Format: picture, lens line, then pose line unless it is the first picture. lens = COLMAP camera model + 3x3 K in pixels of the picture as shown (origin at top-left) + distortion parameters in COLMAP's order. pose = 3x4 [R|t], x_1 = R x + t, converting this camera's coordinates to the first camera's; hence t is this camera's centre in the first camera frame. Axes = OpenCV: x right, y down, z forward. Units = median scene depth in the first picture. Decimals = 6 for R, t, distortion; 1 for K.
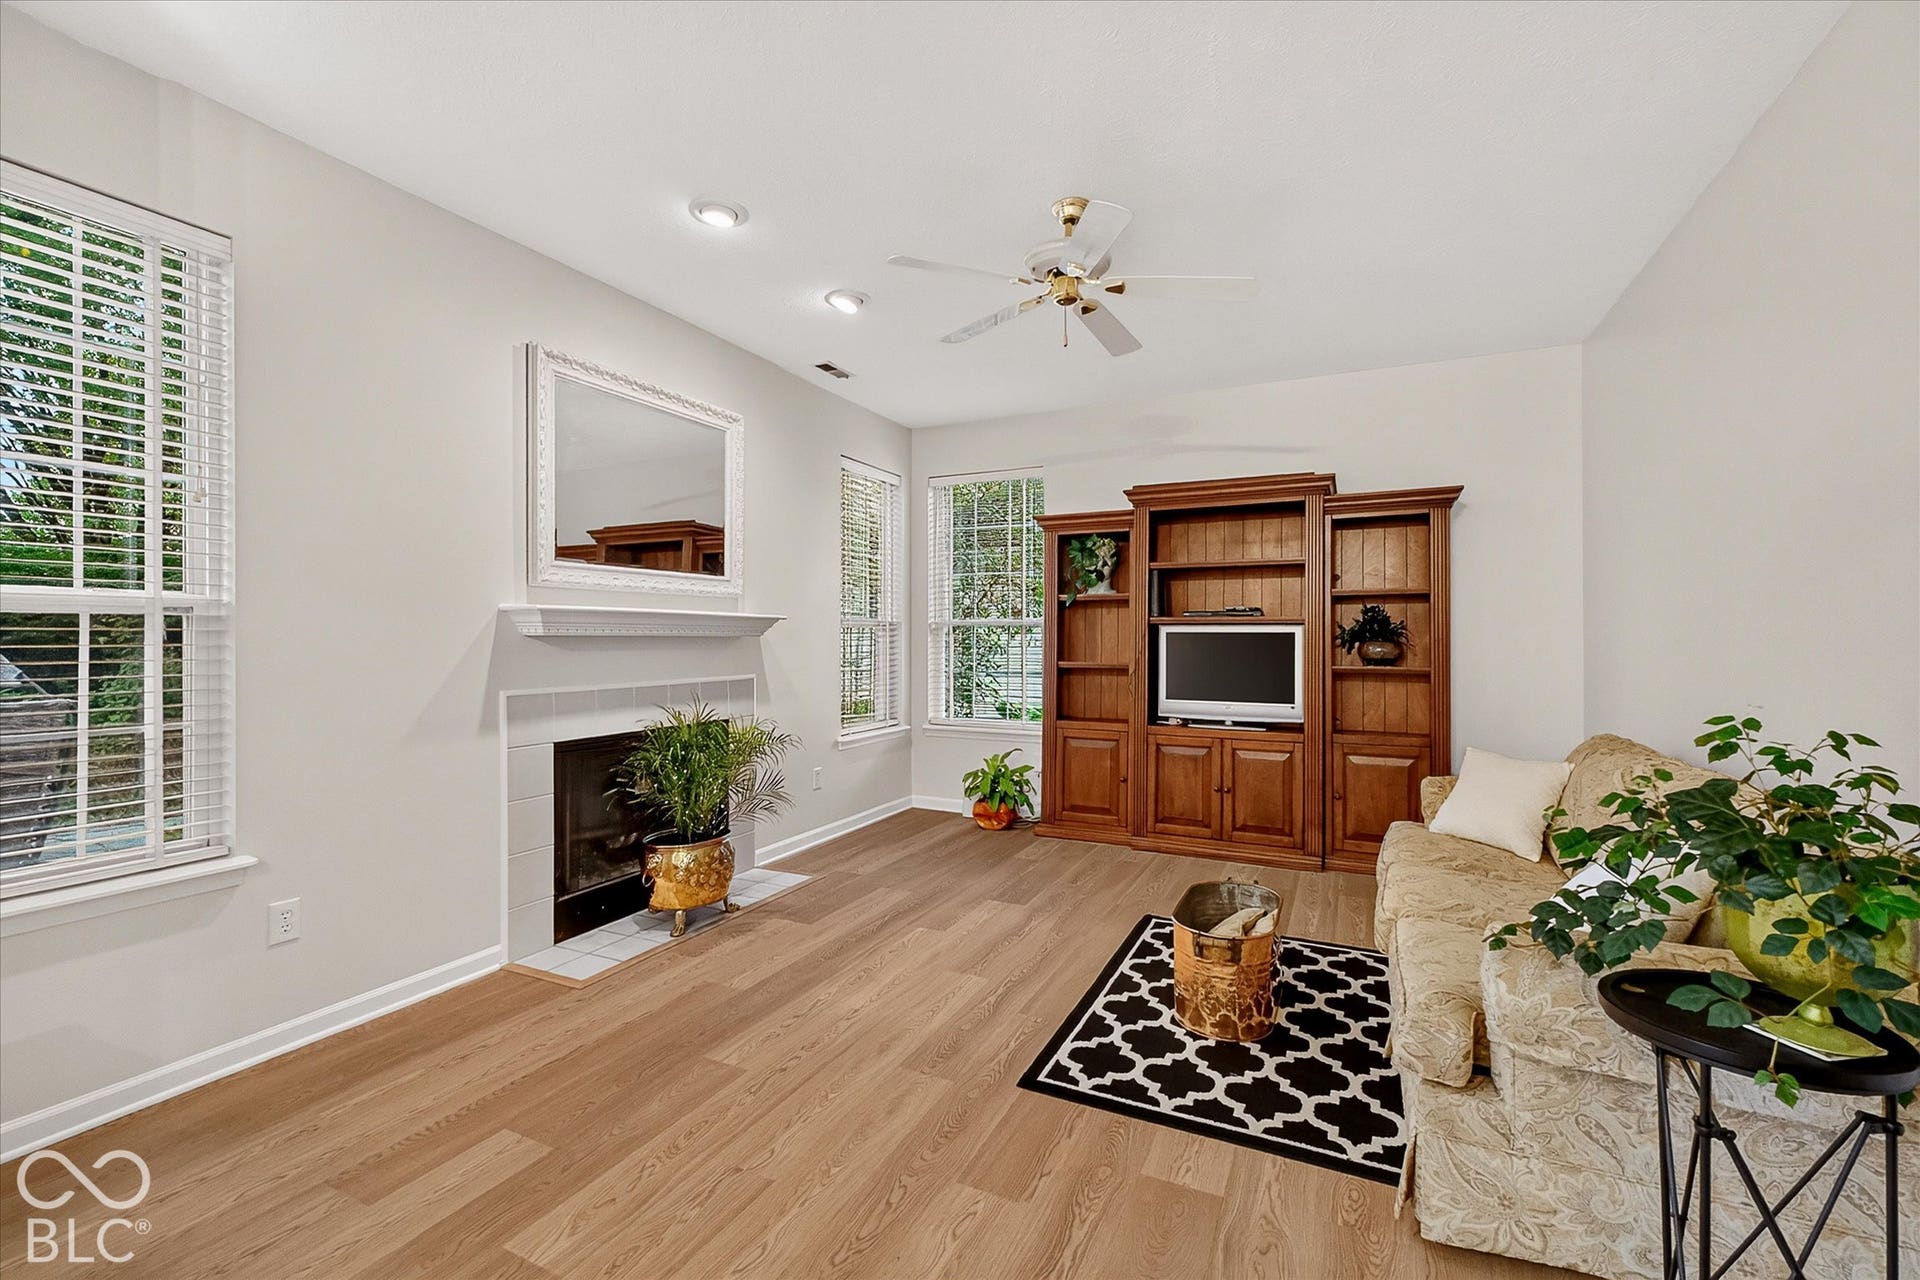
lens RADIAL K [[813.0, 0, 947.2], [0, 813.0, 636.9], [0, 0, 1]] dist [0.003342, 0.000563]
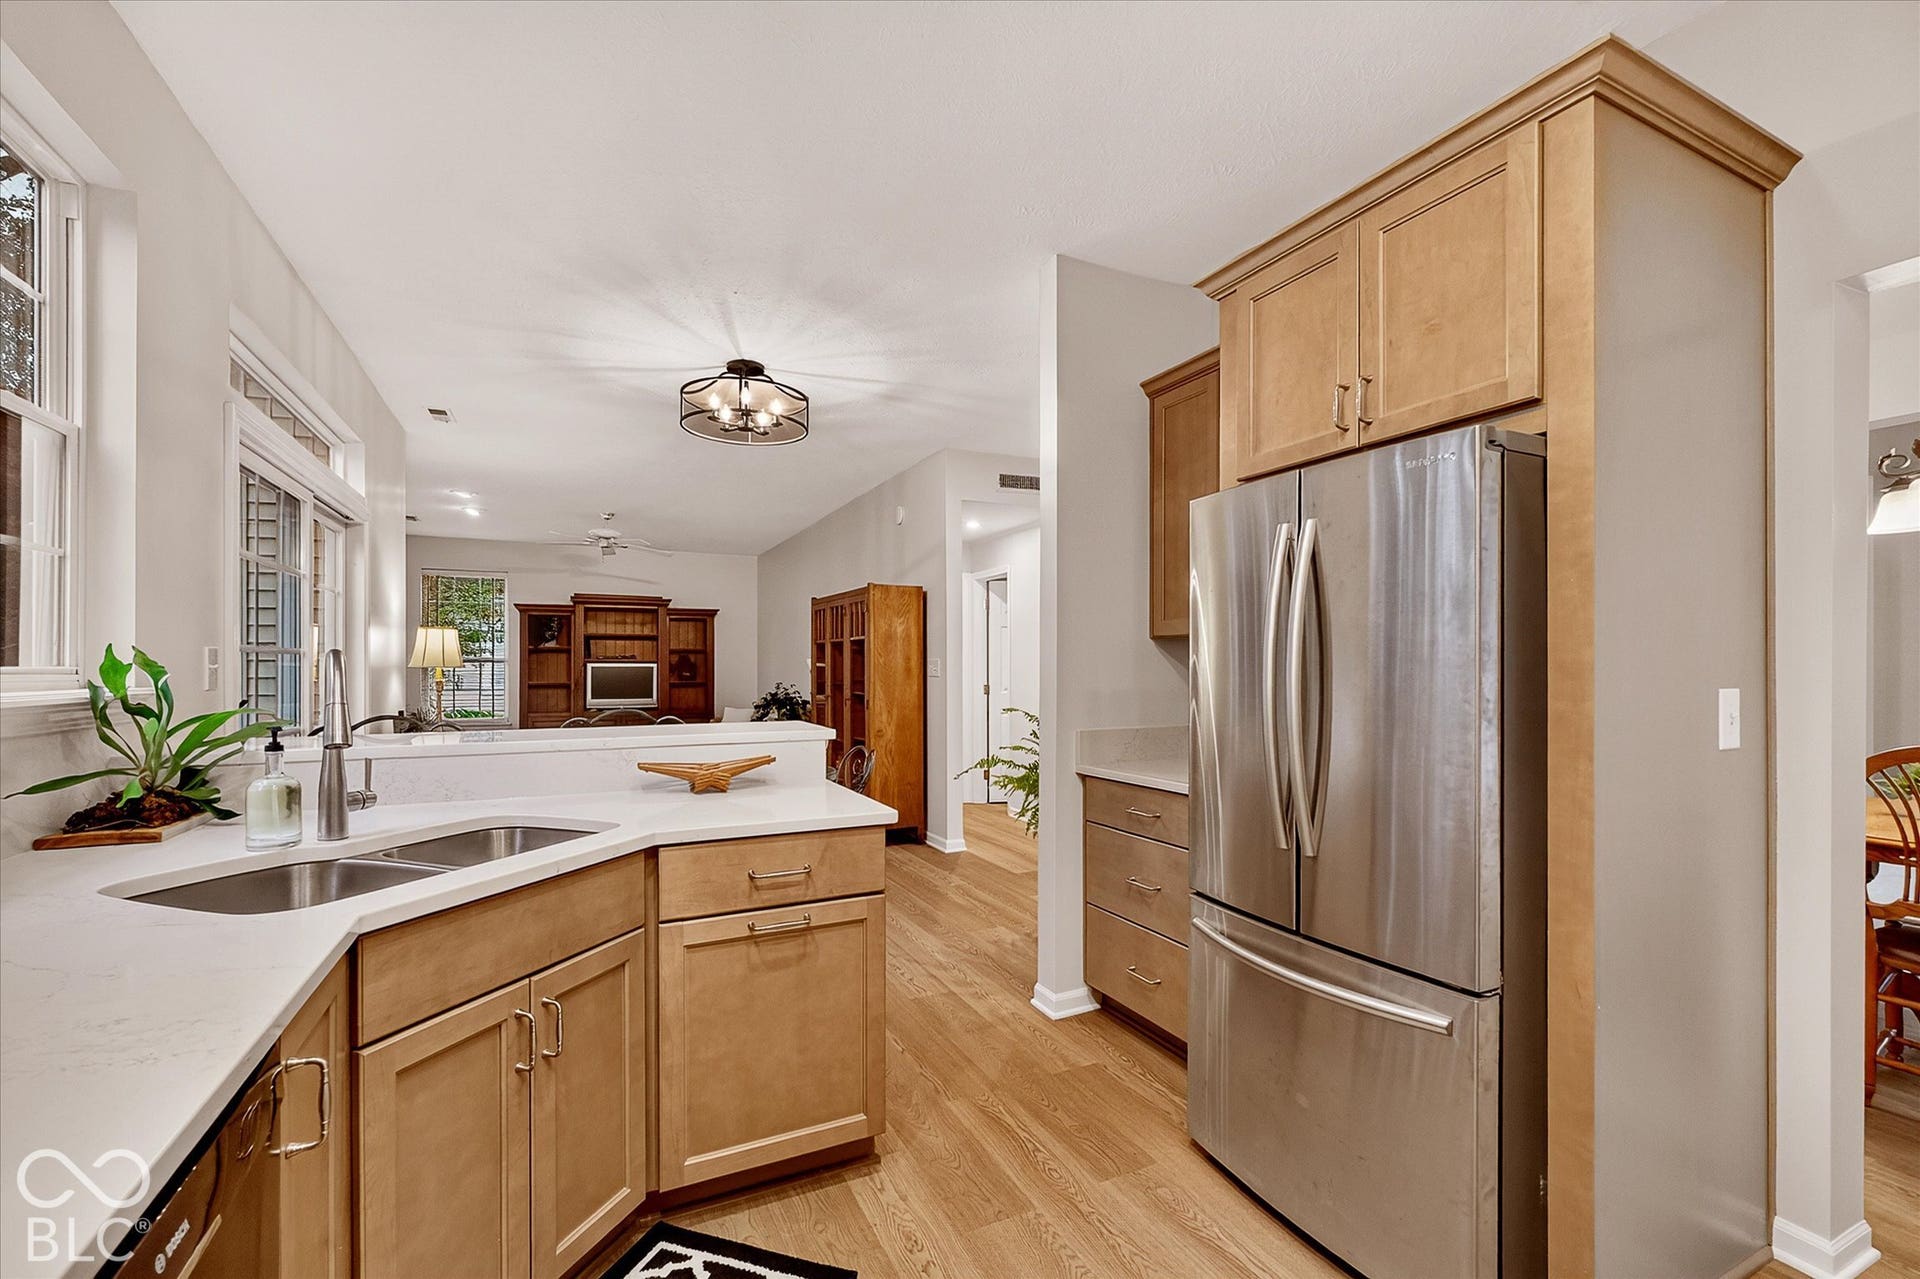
lens RADIAL K [[813.0, 0, 960.4], [0, 813.0, 659.1], [0, 0, 1]] dist [0.003342, 0.000563]
pose [[0.610057, 0.007760, 0.792320, -0.839178], [0.000791, 0.999946, -0.010403, -0.002255], [-0.792357, 0.006973, 0.610018, -1.050931]]
